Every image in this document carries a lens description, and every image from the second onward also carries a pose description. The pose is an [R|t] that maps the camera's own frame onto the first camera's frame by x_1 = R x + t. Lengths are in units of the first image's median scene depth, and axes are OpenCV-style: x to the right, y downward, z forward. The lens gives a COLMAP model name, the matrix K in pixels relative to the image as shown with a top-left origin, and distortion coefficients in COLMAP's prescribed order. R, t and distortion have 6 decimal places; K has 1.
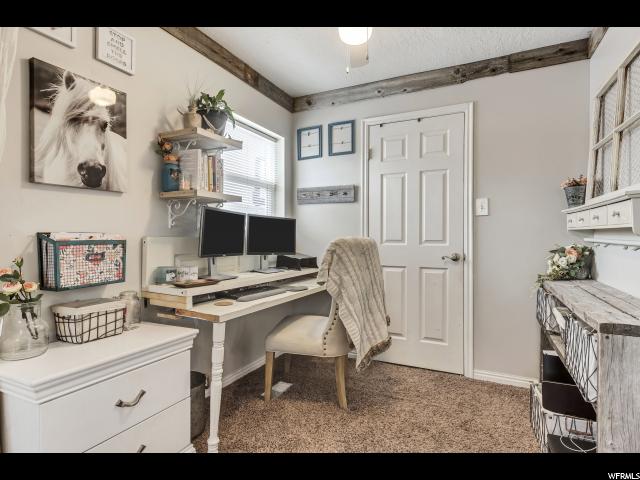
lens RADIAL K [[330.9, 0, 326.4], [0, 330.9, 239.8], [0, 0, 1]] dist [0.000566, -0.001220]
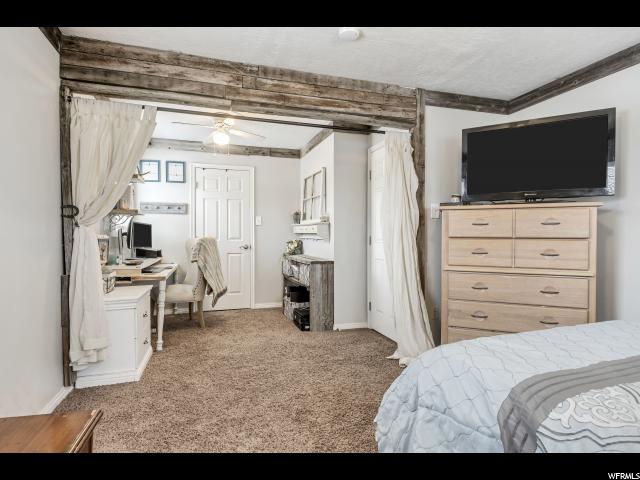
lens RADIAL K [[330.9, 0, 319.0], [0, 330.9, 238.6], [0, 0, 1]] dist [0.000566, -0.001220]
pose [[0.711609, -0.007183, 0.702539, -0.658114], [0.005997, 0.999973, 0.004150, 0.000329], [-0.702550, 0.001260, 0.711634, -0.655429]]
